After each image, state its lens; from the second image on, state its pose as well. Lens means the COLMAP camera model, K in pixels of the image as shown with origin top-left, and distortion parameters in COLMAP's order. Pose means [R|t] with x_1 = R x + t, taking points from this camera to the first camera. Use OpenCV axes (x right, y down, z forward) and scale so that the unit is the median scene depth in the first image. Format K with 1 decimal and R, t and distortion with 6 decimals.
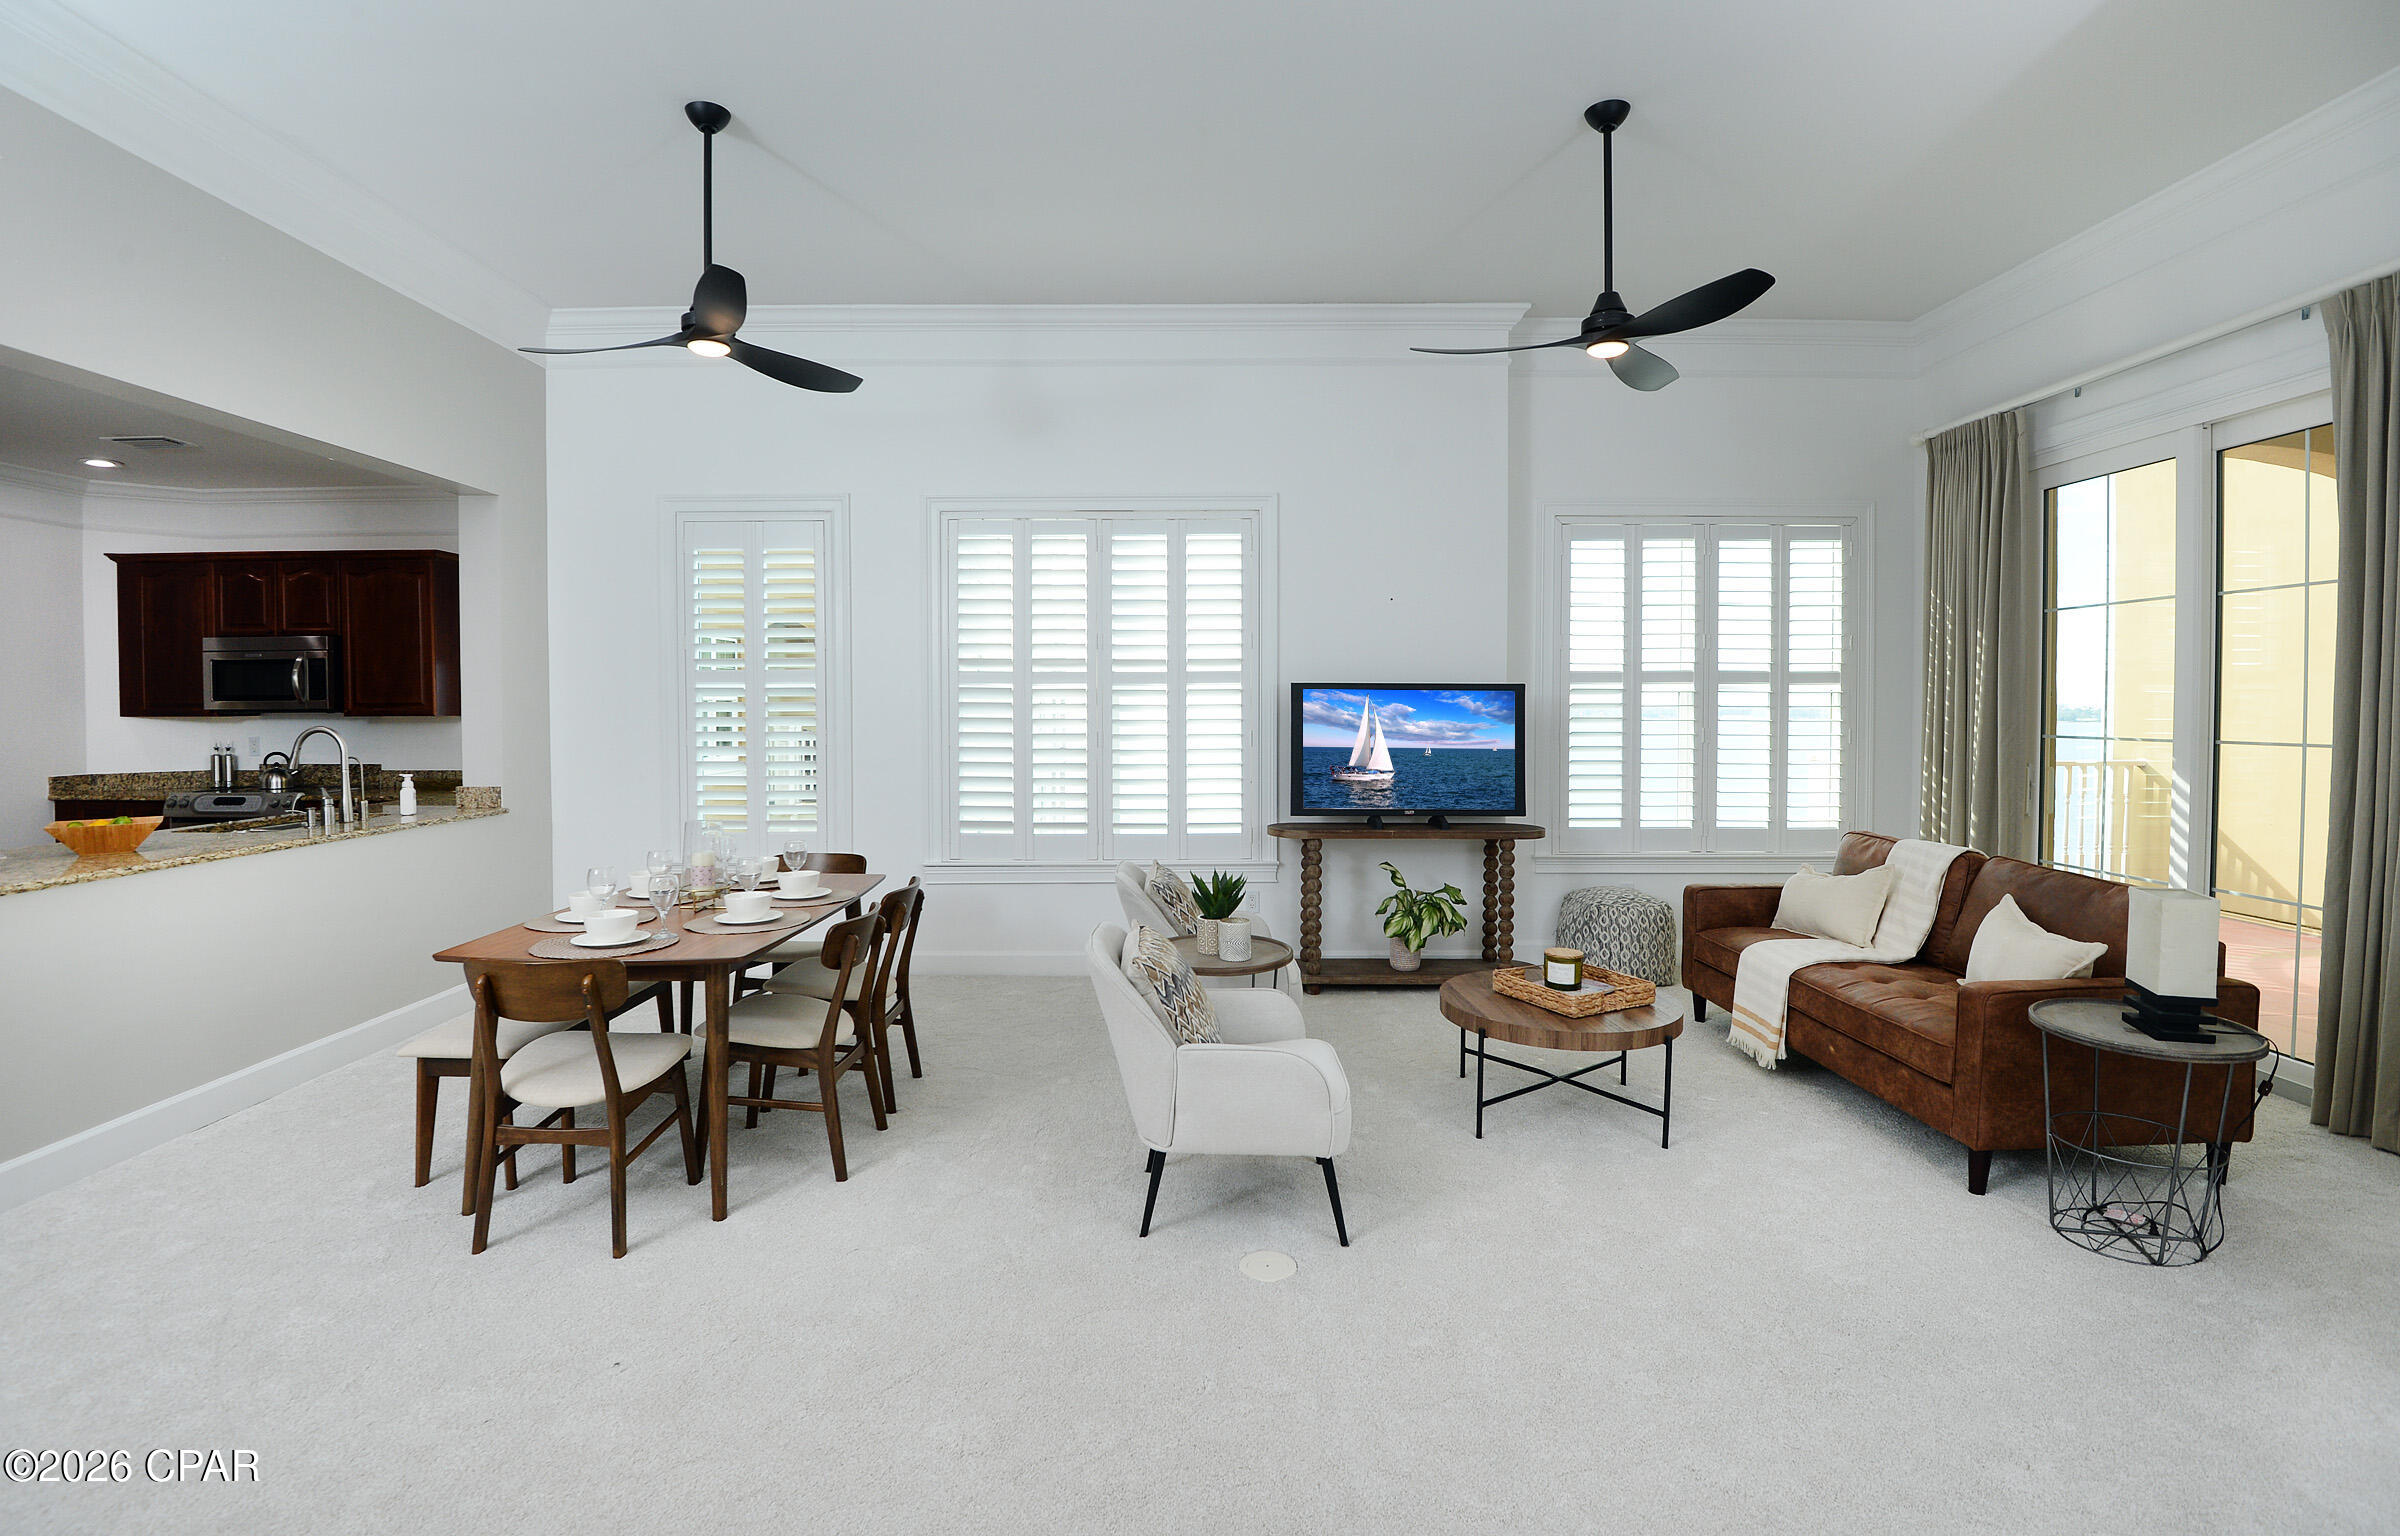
lens RADIAL K [[1107.8, 0, 1176.6], [0, 1107.8, 760.2], [0, 0, 1]] dist [-0.031502, -0.003572]
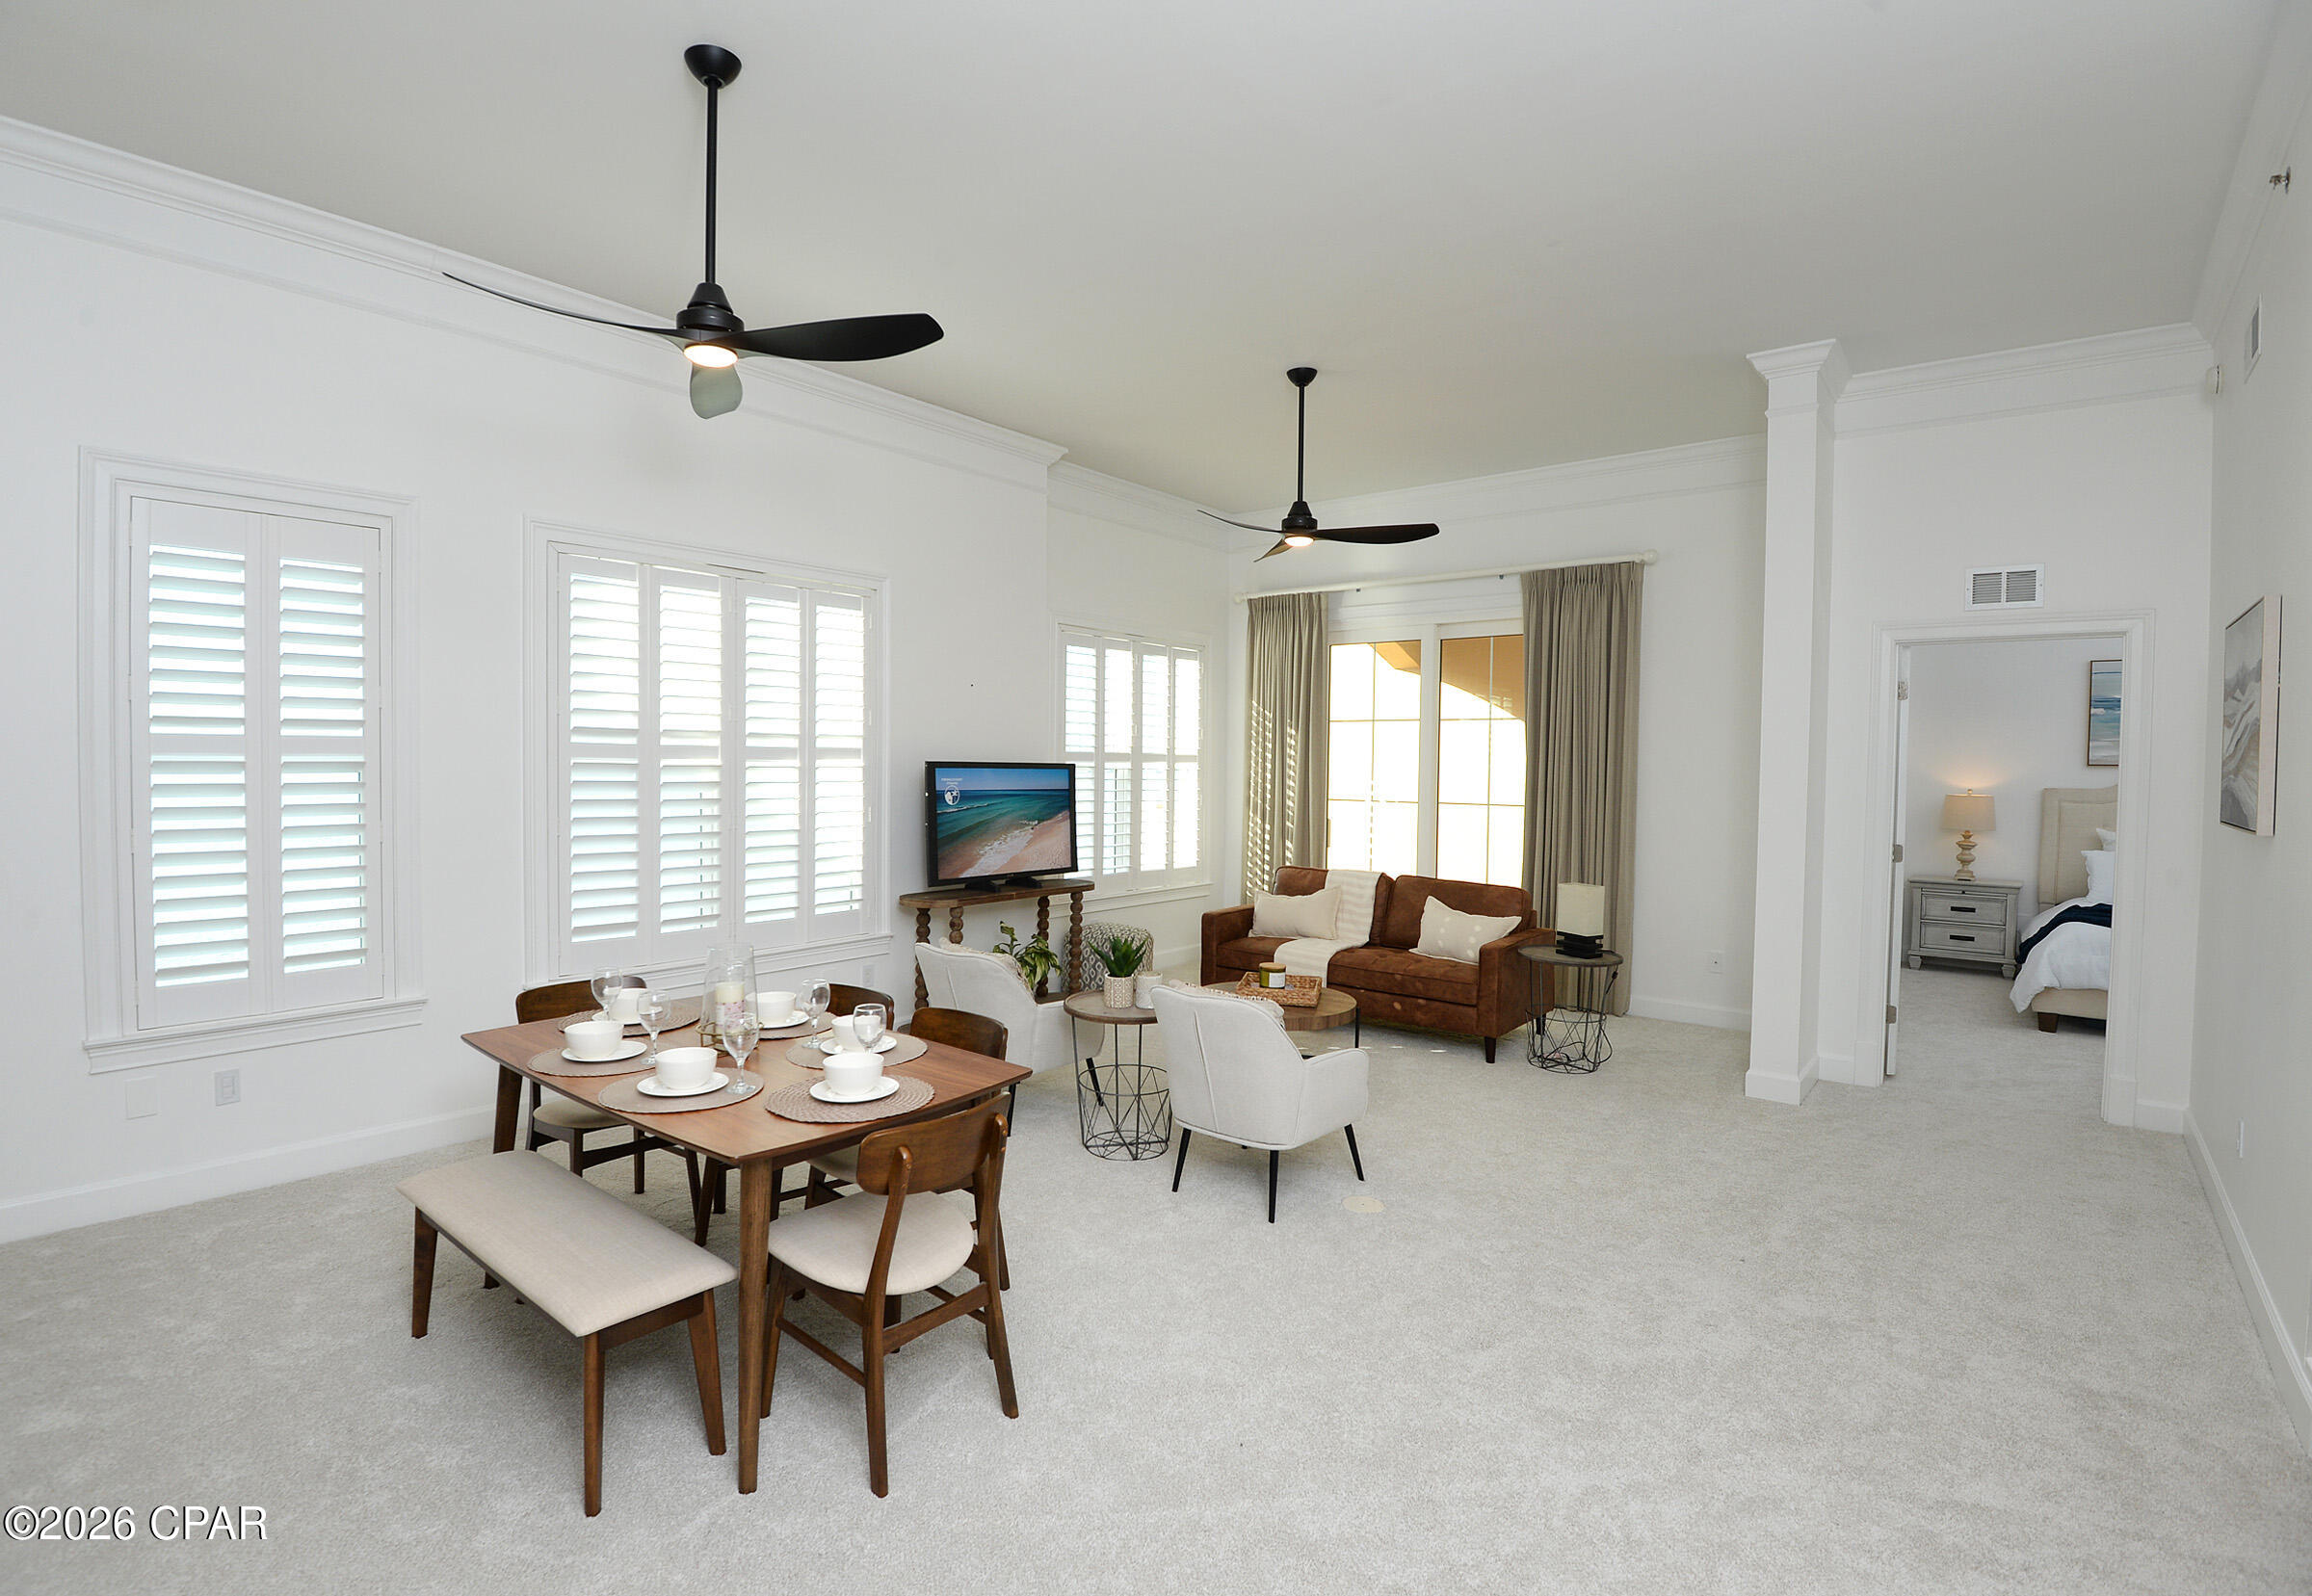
lens RADIAL K [[1137.3, 0, 1159.8], [0, 1137.3, 787.0], [0, 0, 1]] dist [-0.026613, -0.002436]
pose [[0.596573, -0.011845, 0.802472, -0.604945], [0.021582, 0.999766, -0.001288, -0.037568], [-0.802269, 0.018087, 0.596689, 0.169389]]
